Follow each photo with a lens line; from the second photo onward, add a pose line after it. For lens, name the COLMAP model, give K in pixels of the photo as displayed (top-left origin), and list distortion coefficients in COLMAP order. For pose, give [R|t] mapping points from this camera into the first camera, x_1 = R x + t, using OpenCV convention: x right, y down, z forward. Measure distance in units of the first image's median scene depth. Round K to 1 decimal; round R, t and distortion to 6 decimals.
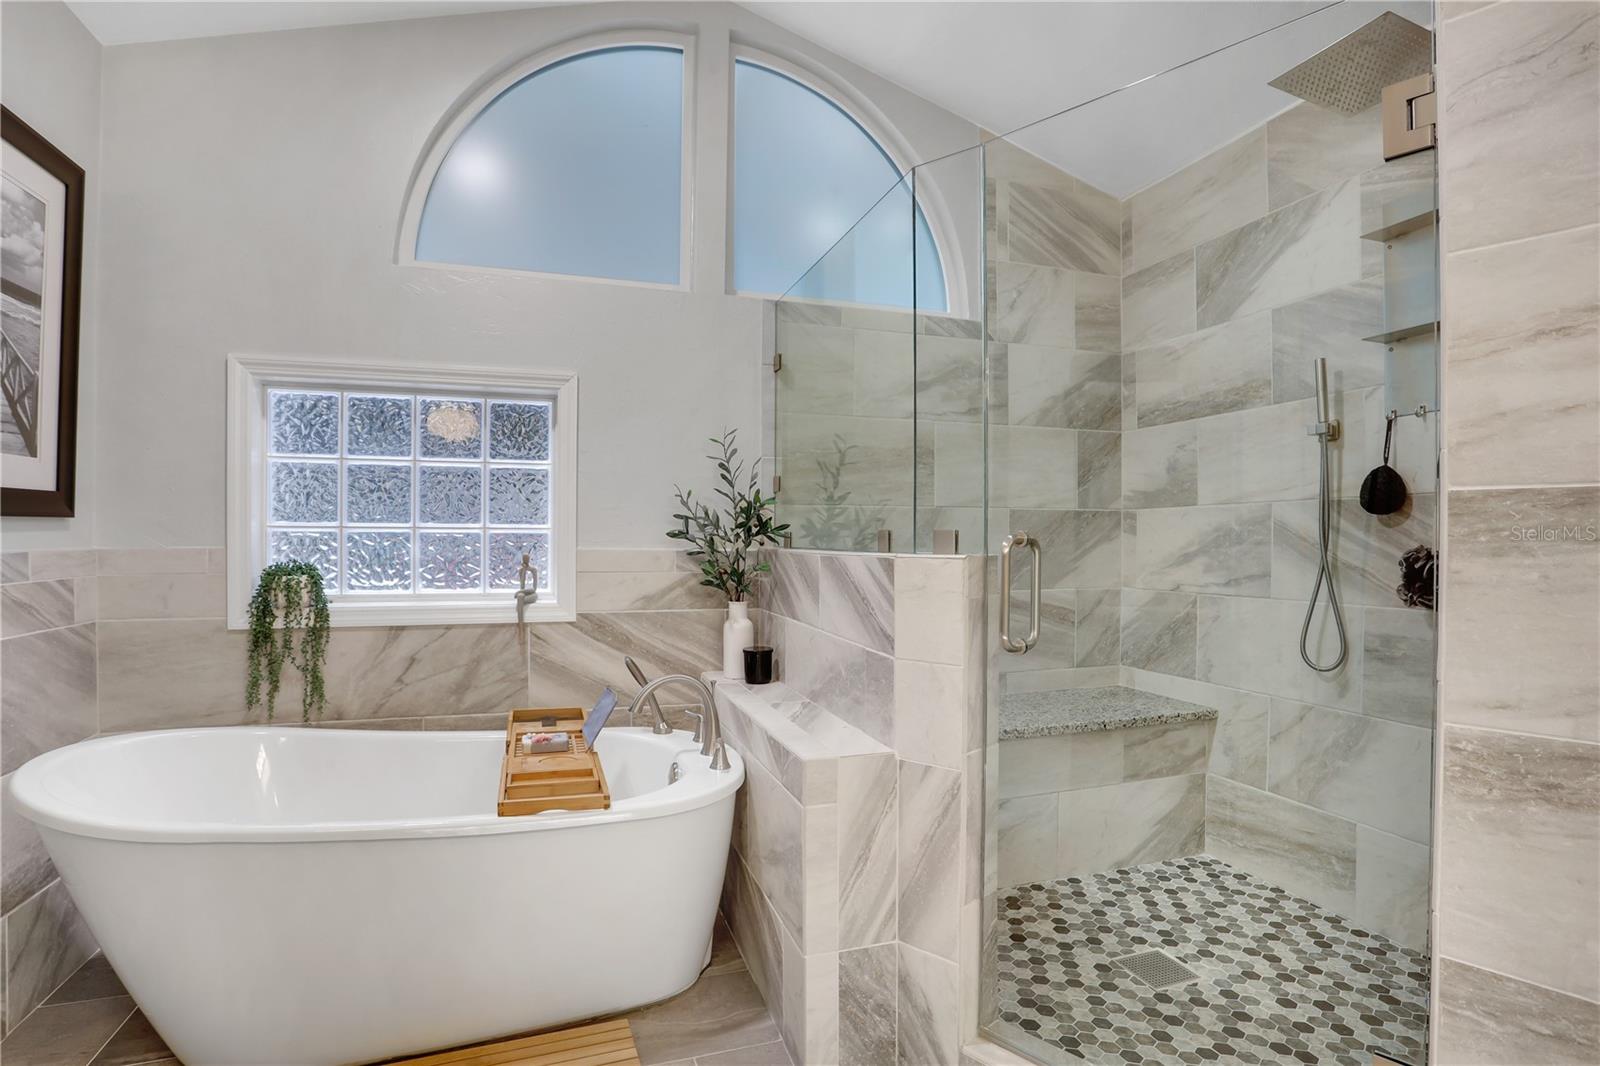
lens RADIAL K [[809.7, 0, 802.6], [0, 809.7, 541.1], [0, 0, 1]] dist [-0.083525, 0.036509]
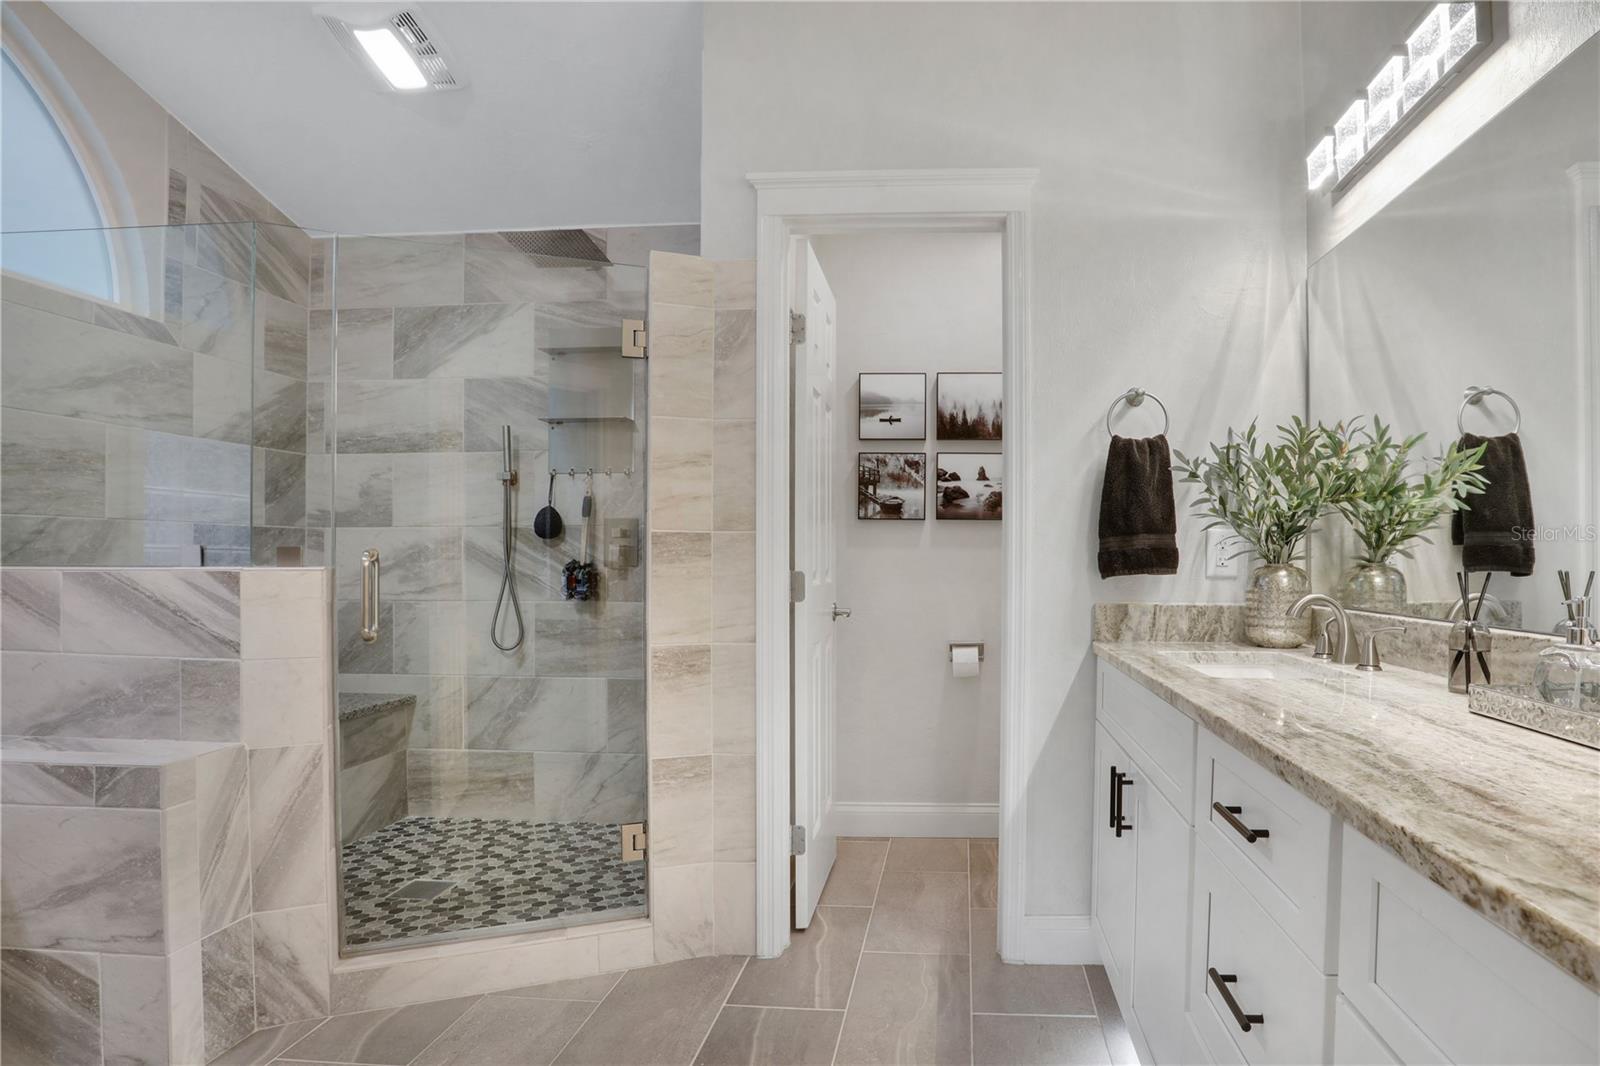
lens RADIAL K [[809.7, 0, 802.6], [0, 809.7, 541.1], [0, 0, 1]] dist [-0.083525, 0.036509]
pose [[0.485922, 0.017112, 0.873835, -0.320040], [0.001080, 0.999796, -0.020179, 0.001434], [-0.874001, 0.010749, 0.485804, -0.147156]]
